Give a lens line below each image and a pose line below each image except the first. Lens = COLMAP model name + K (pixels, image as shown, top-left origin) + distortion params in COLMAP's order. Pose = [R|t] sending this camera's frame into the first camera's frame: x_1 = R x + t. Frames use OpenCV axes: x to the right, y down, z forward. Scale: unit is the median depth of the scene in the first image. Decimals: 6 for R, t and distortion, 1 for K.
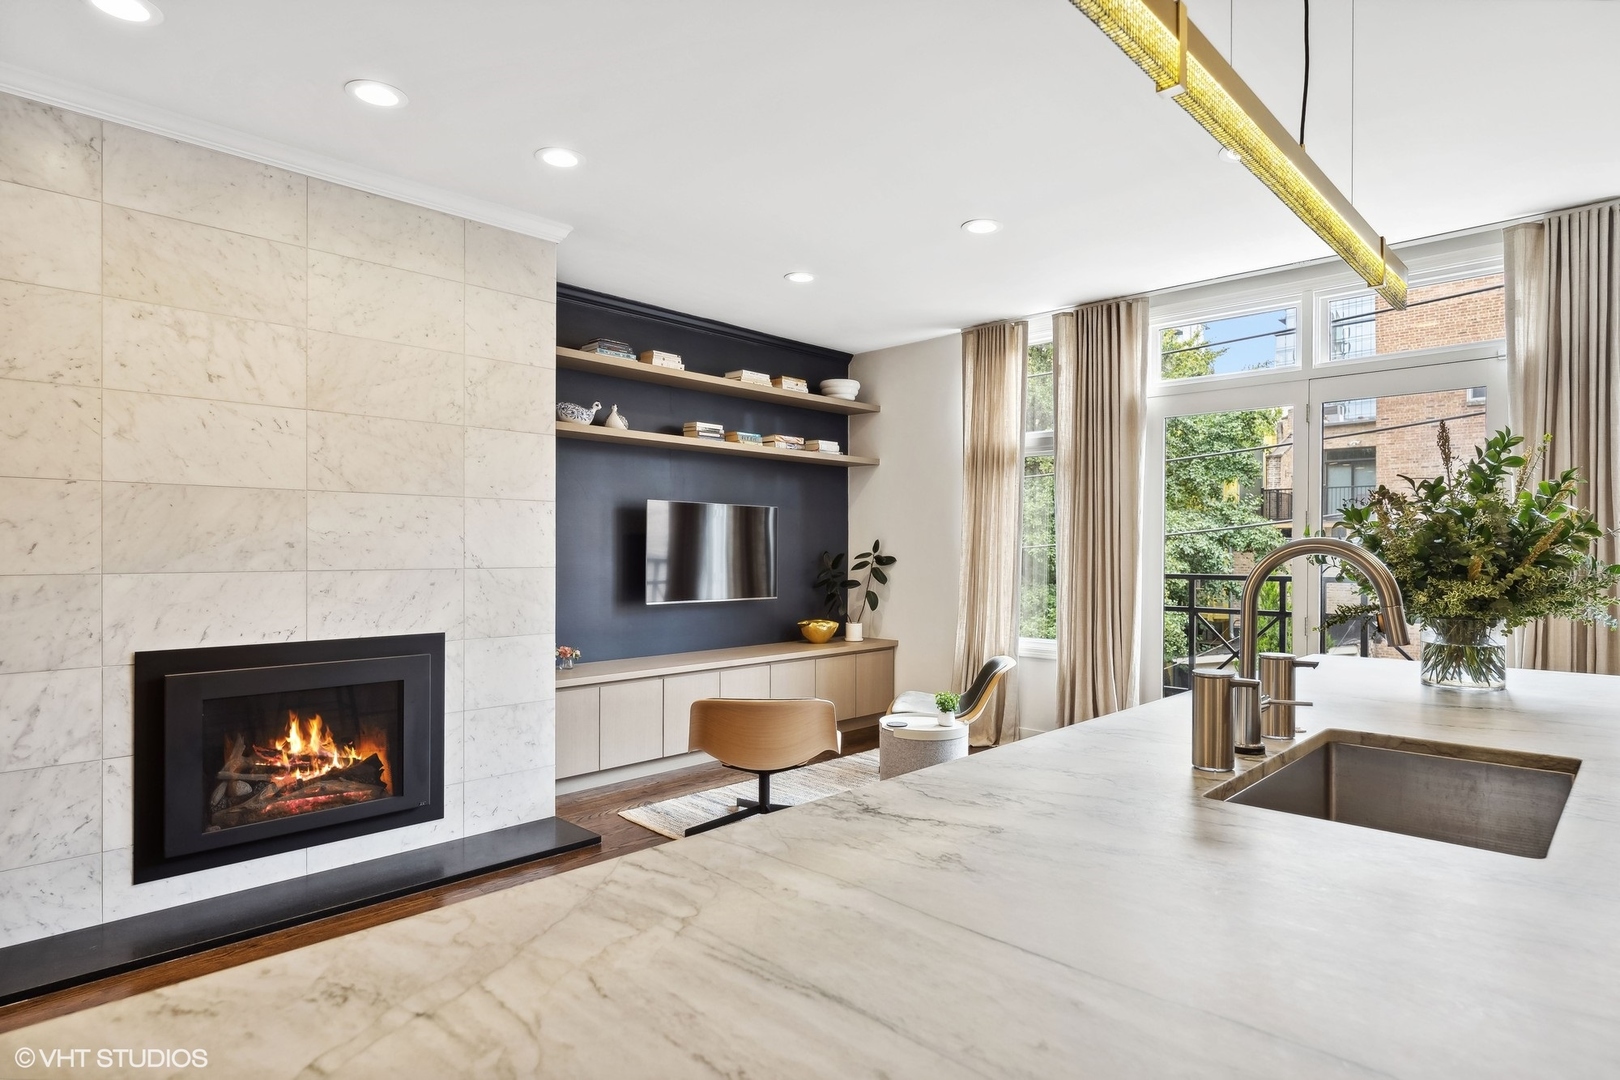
lens RADIAL K [[886.2, 0, 814.7], [0, 886.2, 551.9], [0, 0, 1]] dist [-0.000722, 0.000169]
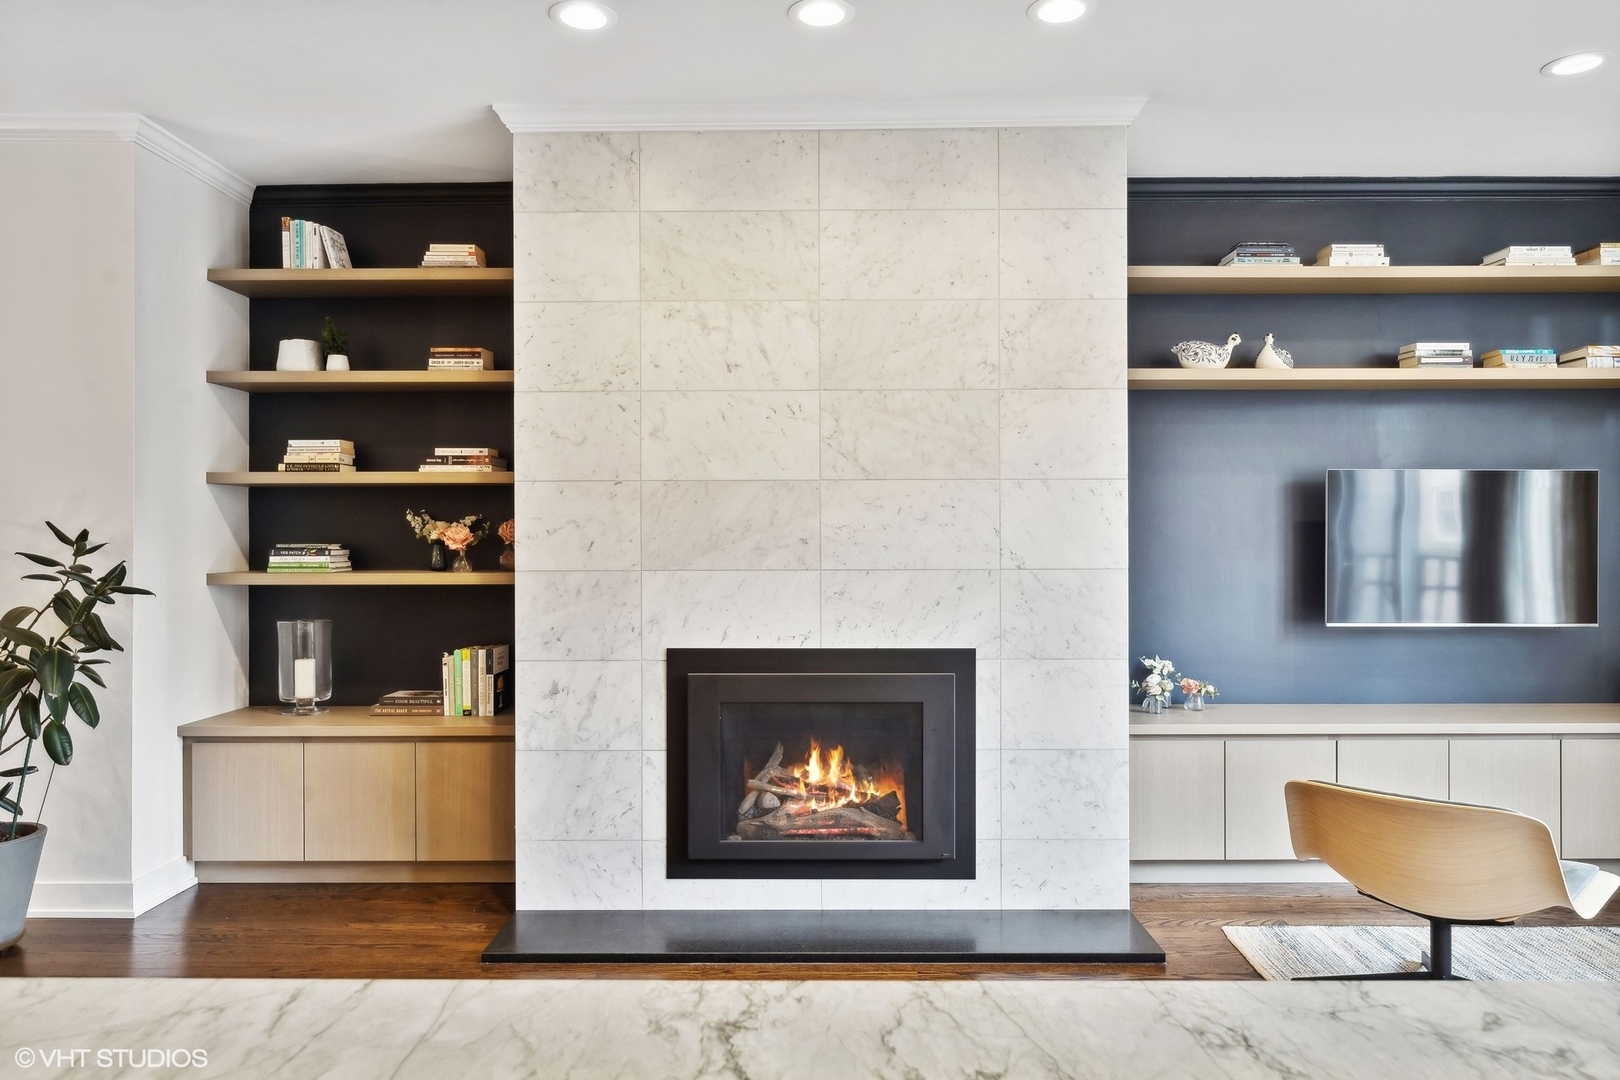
lens RADIAL K [[1102.8, 0, 806.2], [0, 1102.8, 545.8], [0, 0, 1]] dist [-0.000593, -0.002989]
pose [[0.686585, -0.003866, -0.727039, 0.220460], [0.002703, 0.999993, -0.002765, -0.000007], [0.727044, -0.000067, 0.686591, 0.216235]]
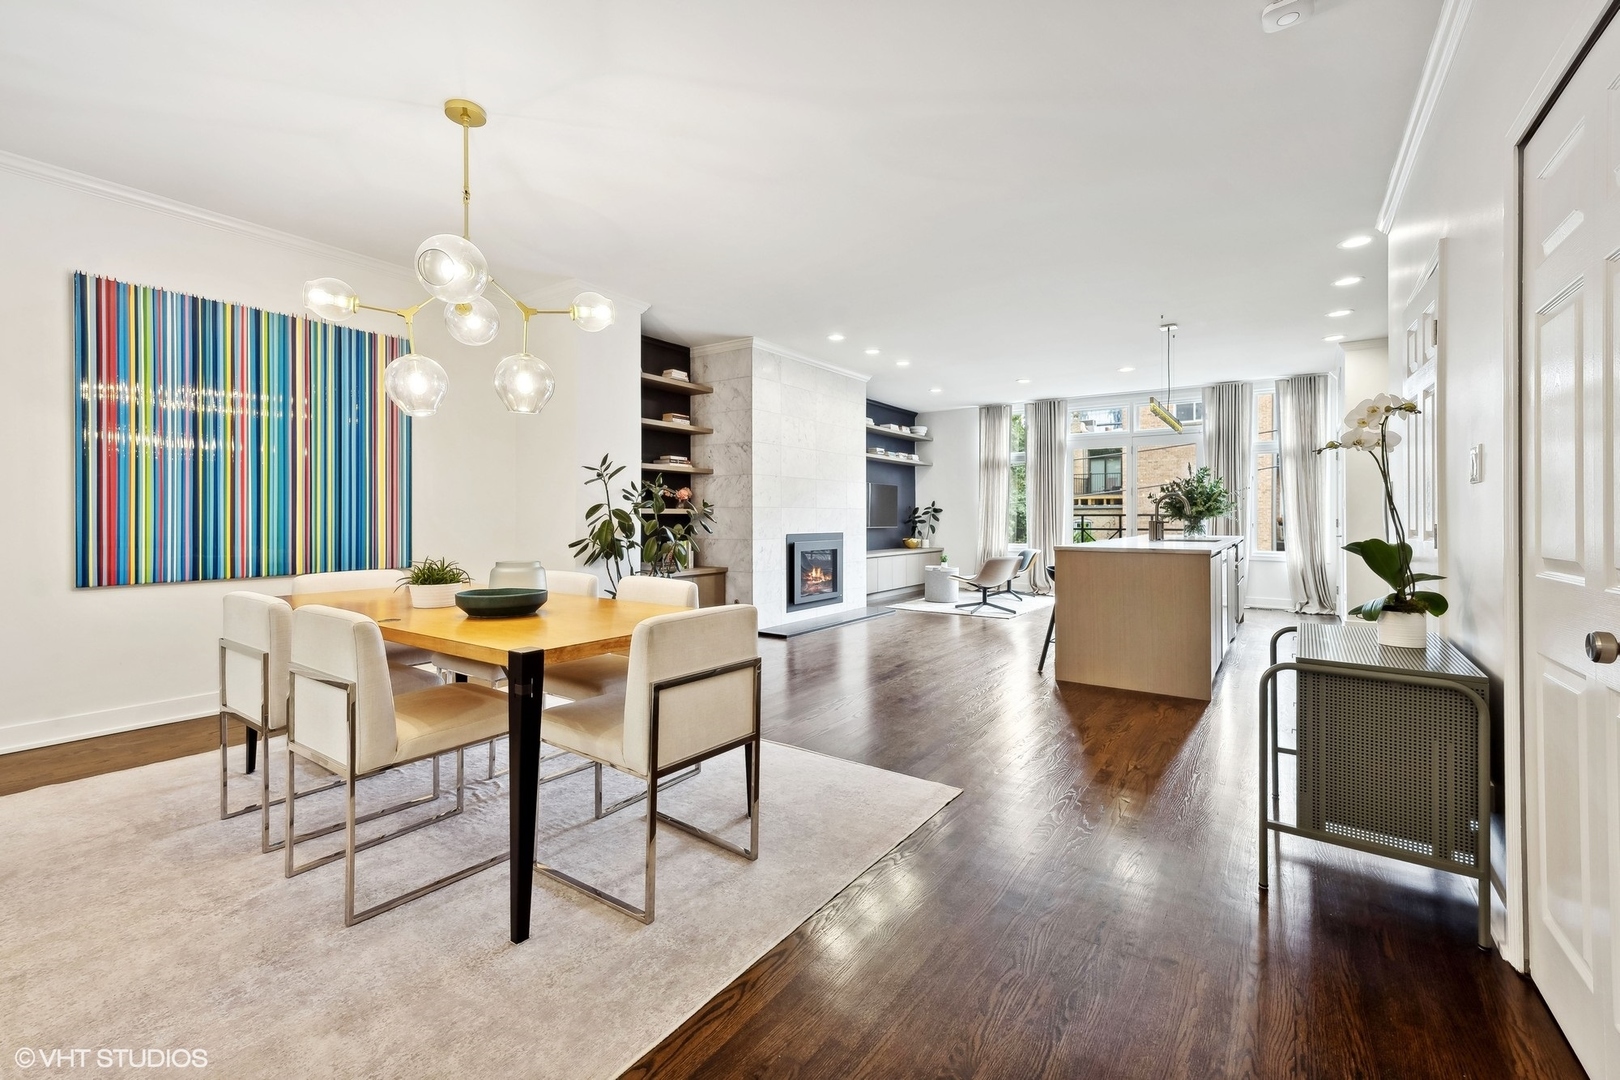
lens RADIAL K [[684.0, 0, 809.3], [0, 684.0, 514.6], [0, 0, 1]] dist [0.016120, 0.000003]
pose [[0.988023, -0.002482, 0.154287, -0.898049], [0.003490, 0.999974, -0.006262, 0.053888], [-0.154267, 0.006725, 0.988006, -1.093165]]
